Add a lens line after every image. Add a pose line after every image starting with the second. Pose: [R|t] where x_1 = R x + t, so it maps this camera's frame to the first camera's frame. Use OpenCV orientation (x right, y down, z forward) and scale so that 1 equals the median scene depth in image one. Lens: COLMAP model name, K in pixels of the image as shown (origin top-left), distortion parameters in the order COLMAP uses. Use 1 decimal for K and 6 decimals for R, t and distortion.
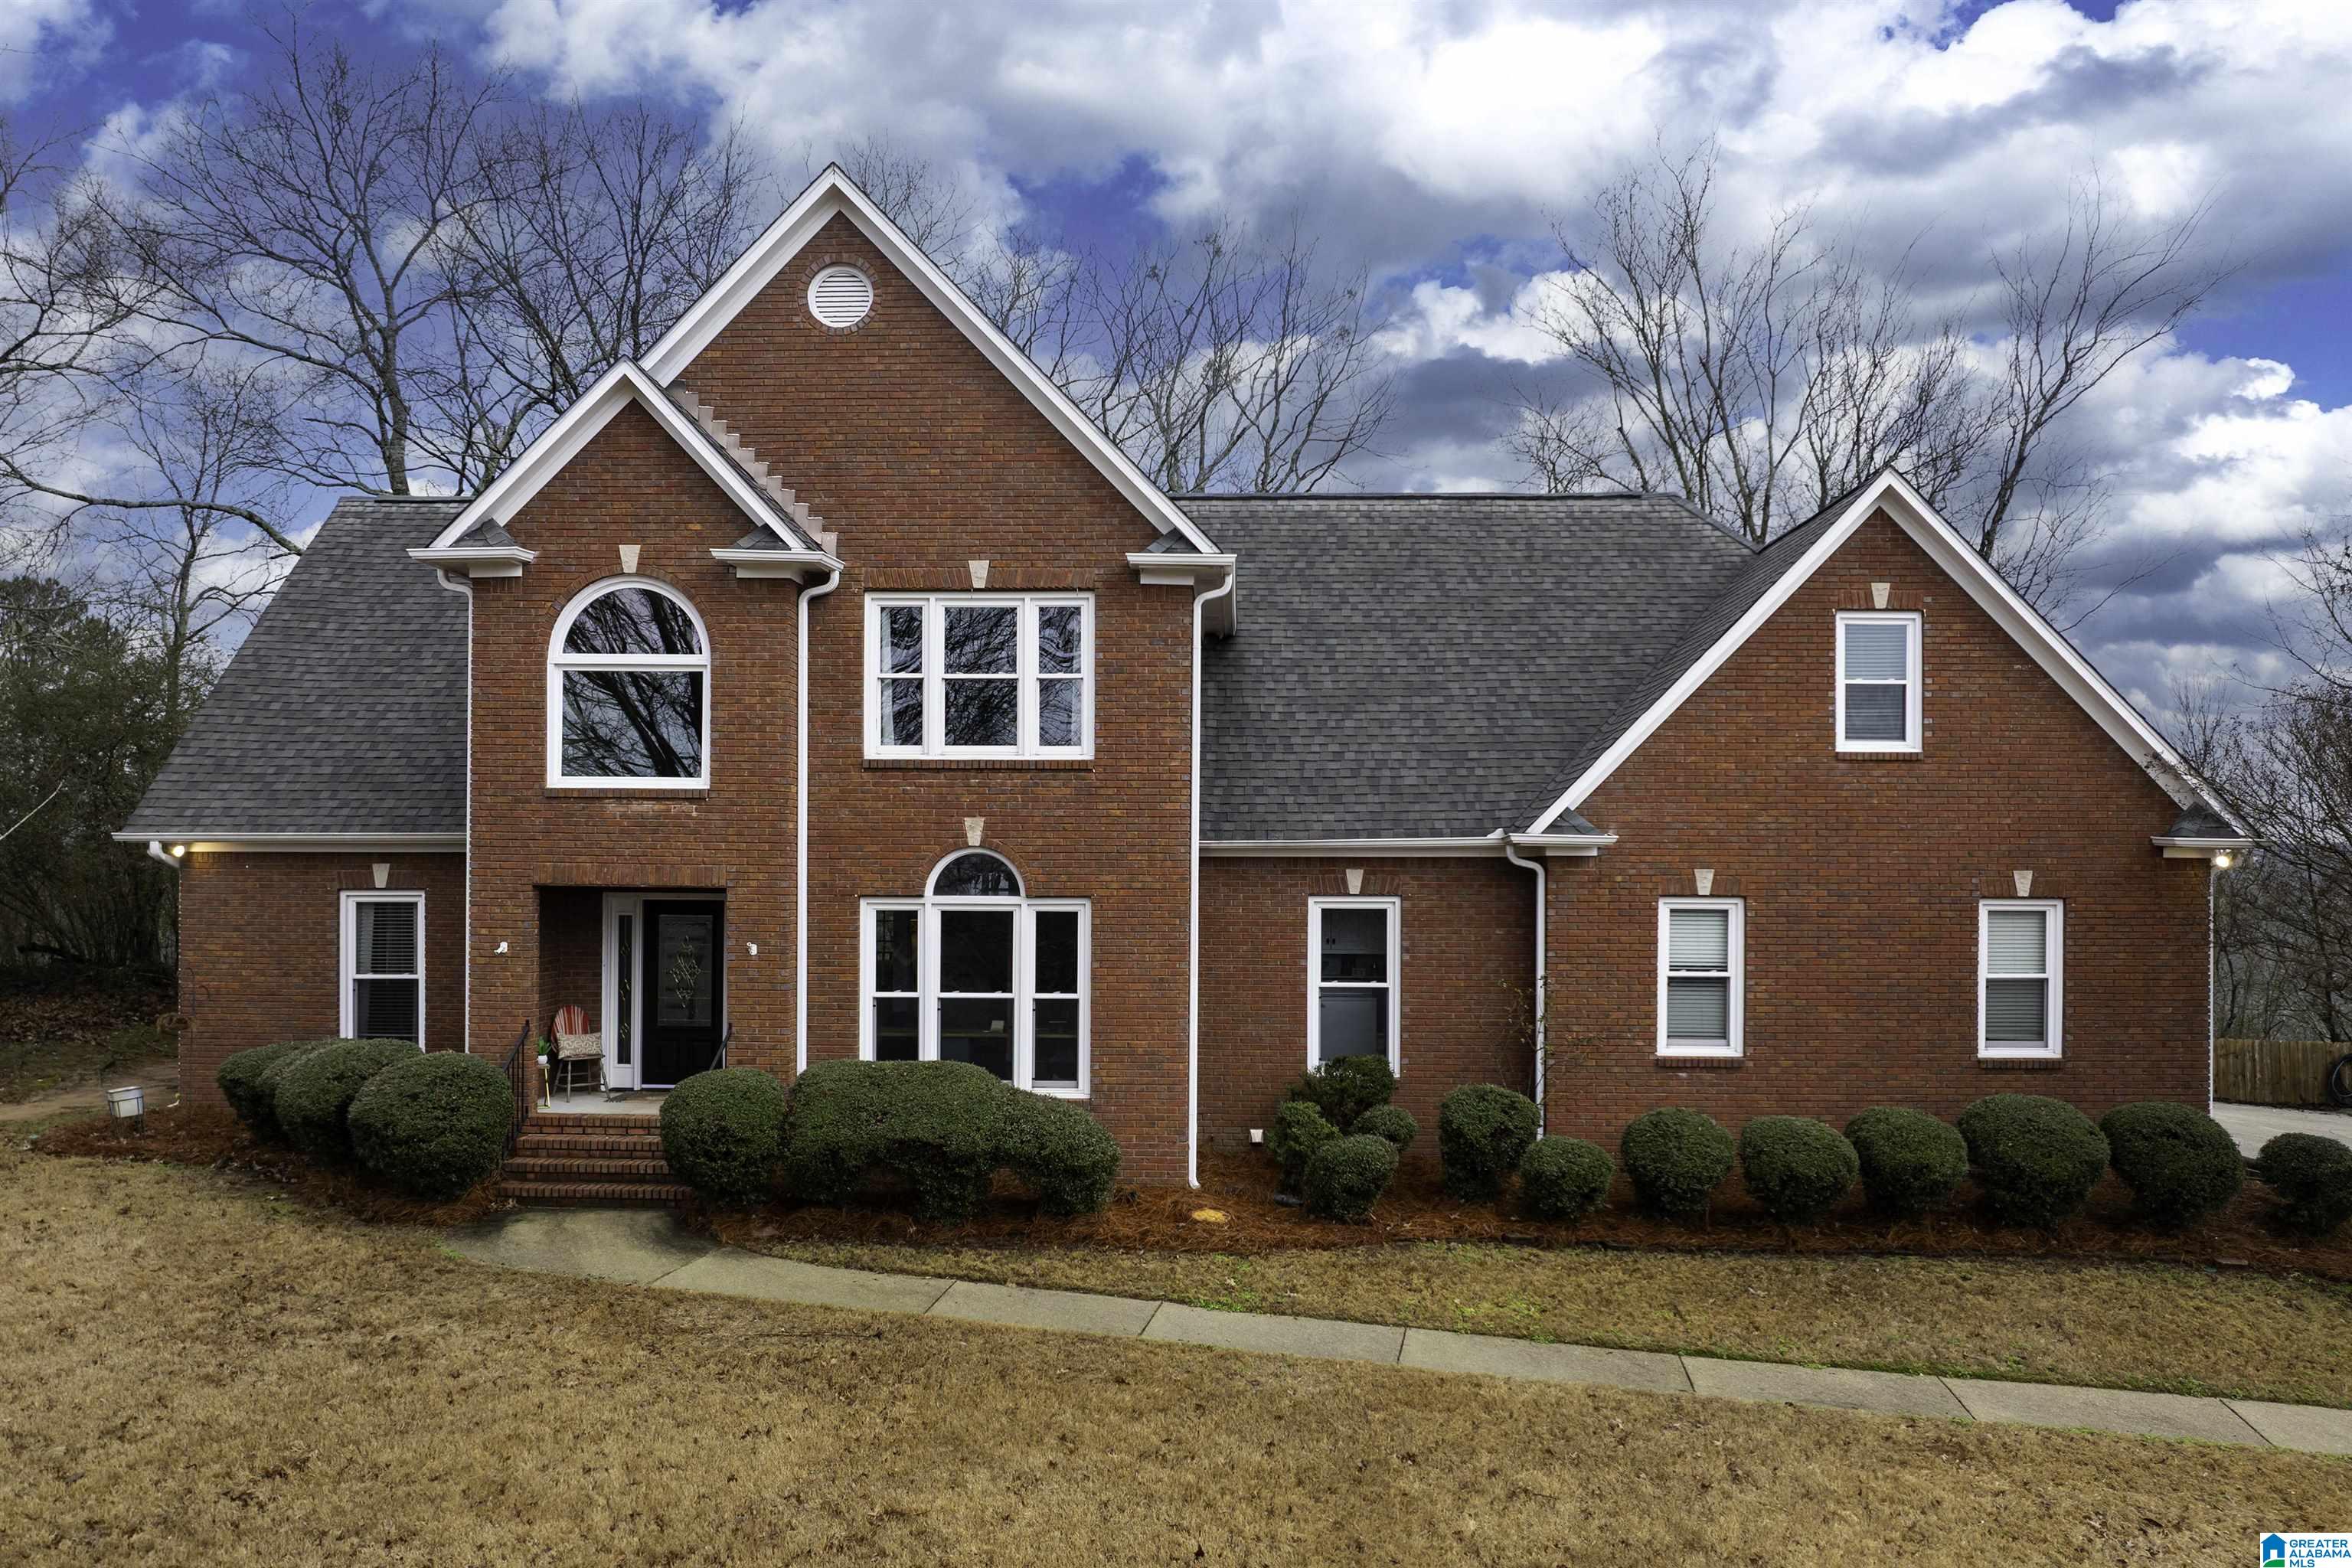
lens RADIAL K [[1747.6, 0, 1168.0], [0, 1747.6, 868.9], [0, 0, 1]] dist [-0.034876, -0.001577]
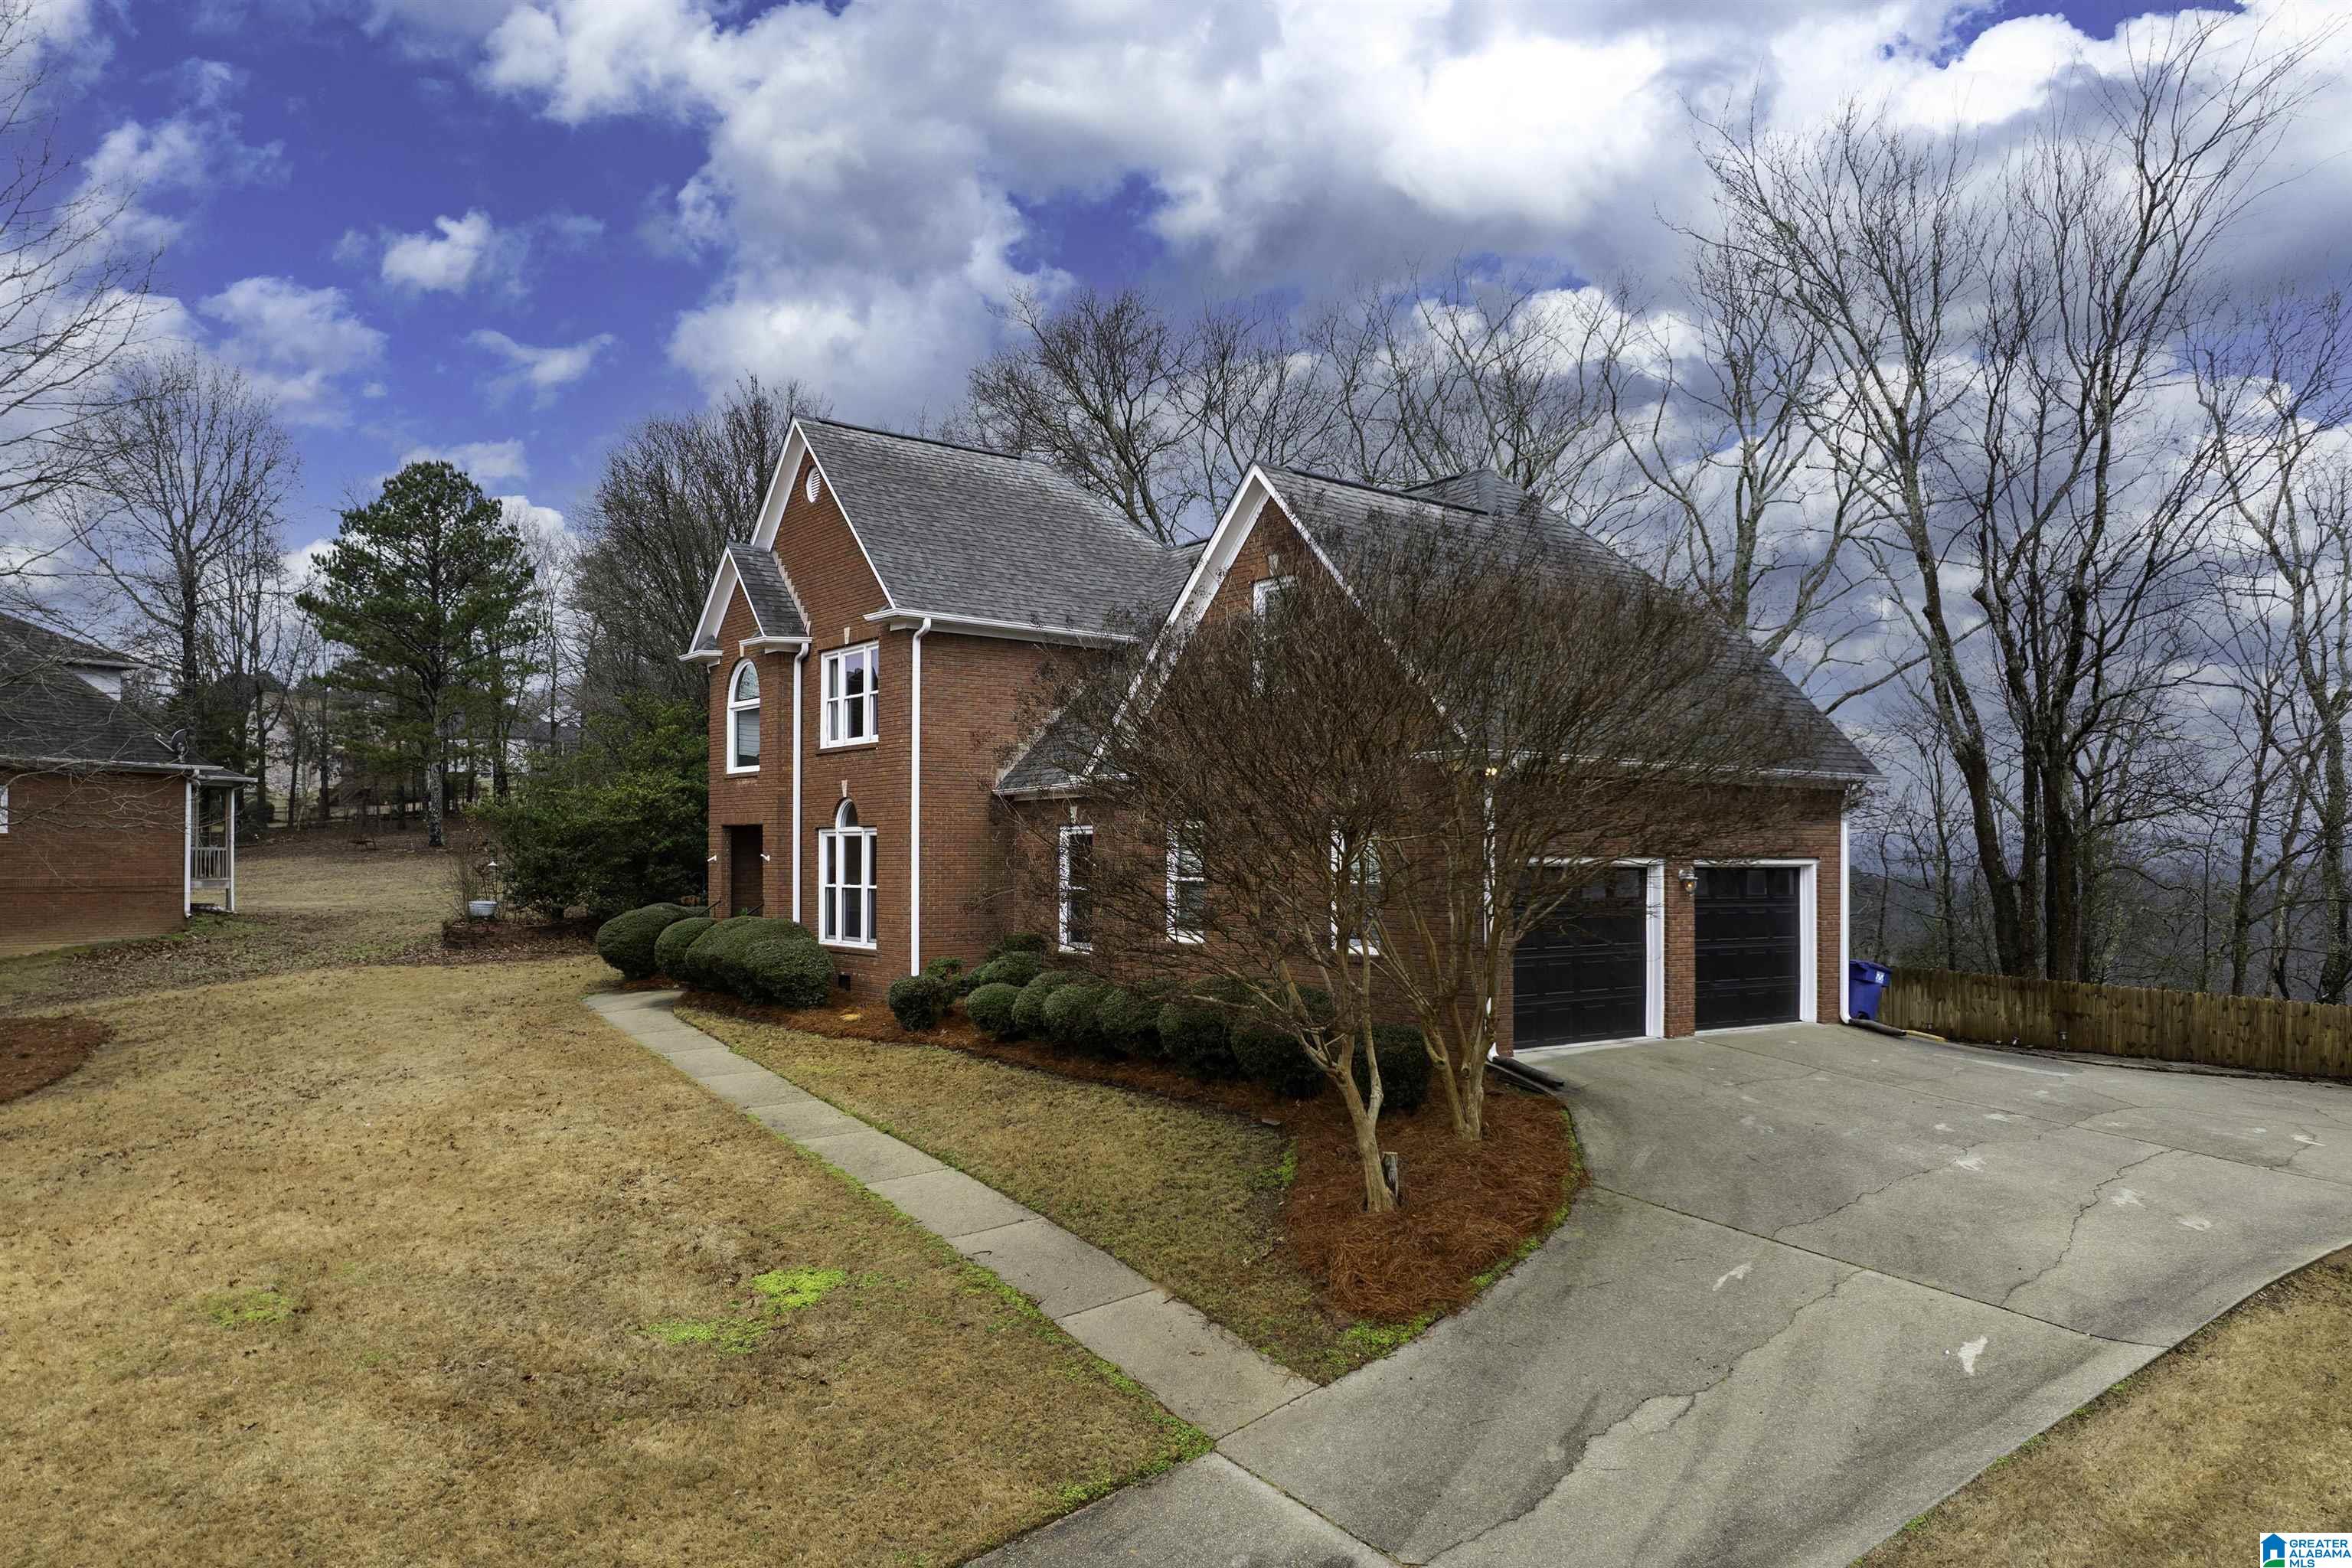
lens RADIAL K [[1653.6, 0, 1185.1], [0, 1653.6, 825.3], [0, 0, 1]] dist [-0.035413, 0.000865]
pose [[0.631588, -0.022305, -0.774983, 1.332948], [0.001574, 0.999621, -0.027487, 0.059093], [0.775303, 0.016141, 0.631383, 0.246899]]
